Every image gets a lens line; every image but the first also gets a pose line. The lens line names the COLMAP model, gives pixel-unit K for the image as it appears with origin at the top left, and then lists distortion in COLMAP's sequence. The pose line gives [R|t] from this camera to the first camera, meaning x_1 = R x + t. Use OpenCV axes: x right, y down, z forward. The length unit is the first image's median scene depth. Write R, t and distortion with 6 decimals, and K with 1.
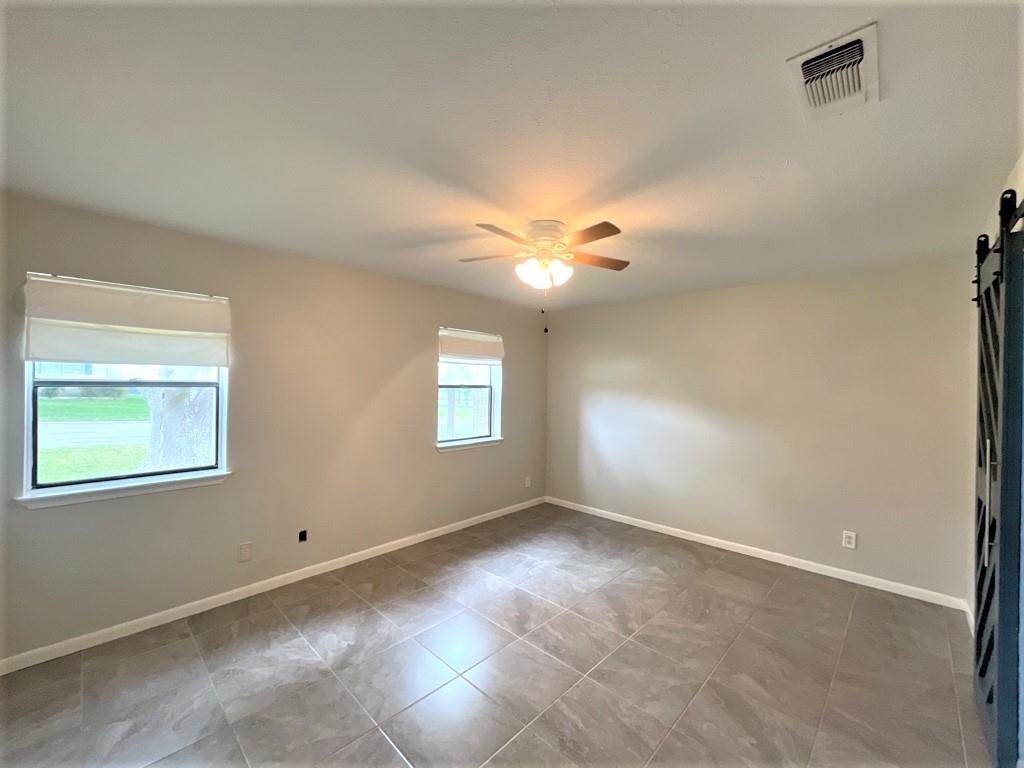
lens RADIAL K [[413.1, 0, 506.9], [0, 413.1, 385.4], [0, 0, 1]] dist [-0.000438, 0.000190]
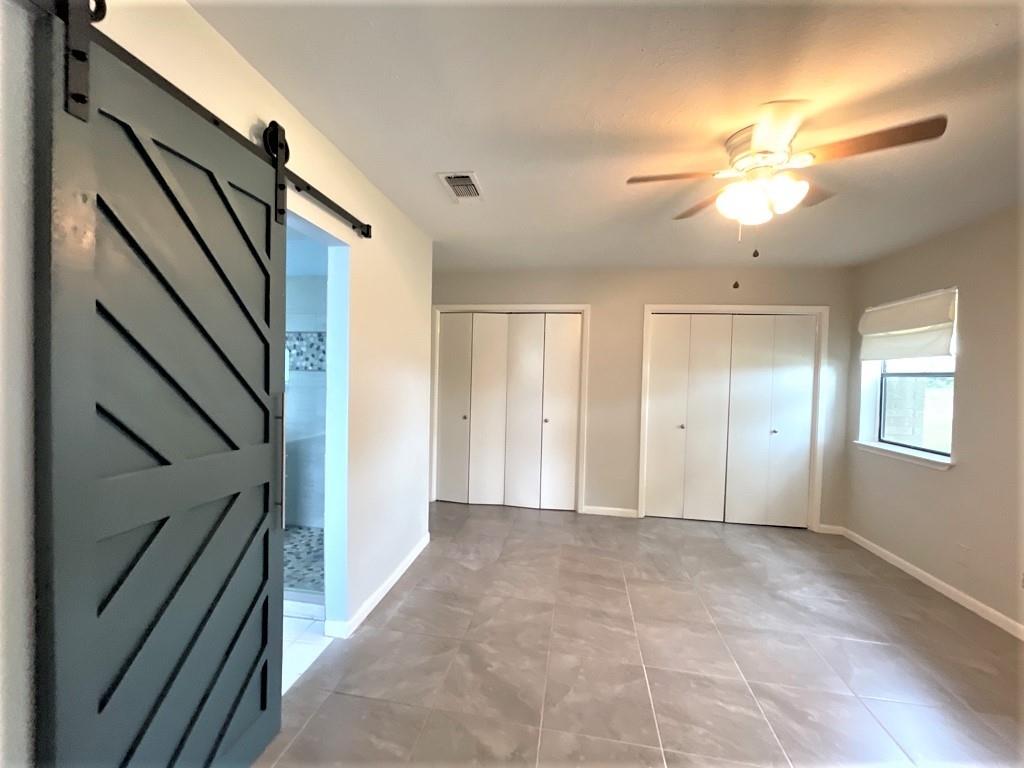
lens RADIAL K [[416.4, 0, 512.1], [0, 416.4, 386.9], [0, 0, 1]] dist [-0.000576, -0.000001]
pose [[-0.820172, -0.018757, -0.571809, 0.669697], [-0.033083, 0.999345, 0.014670, 0.044678], [0.571160, 0.030949, -0.820255, 1.075422]]
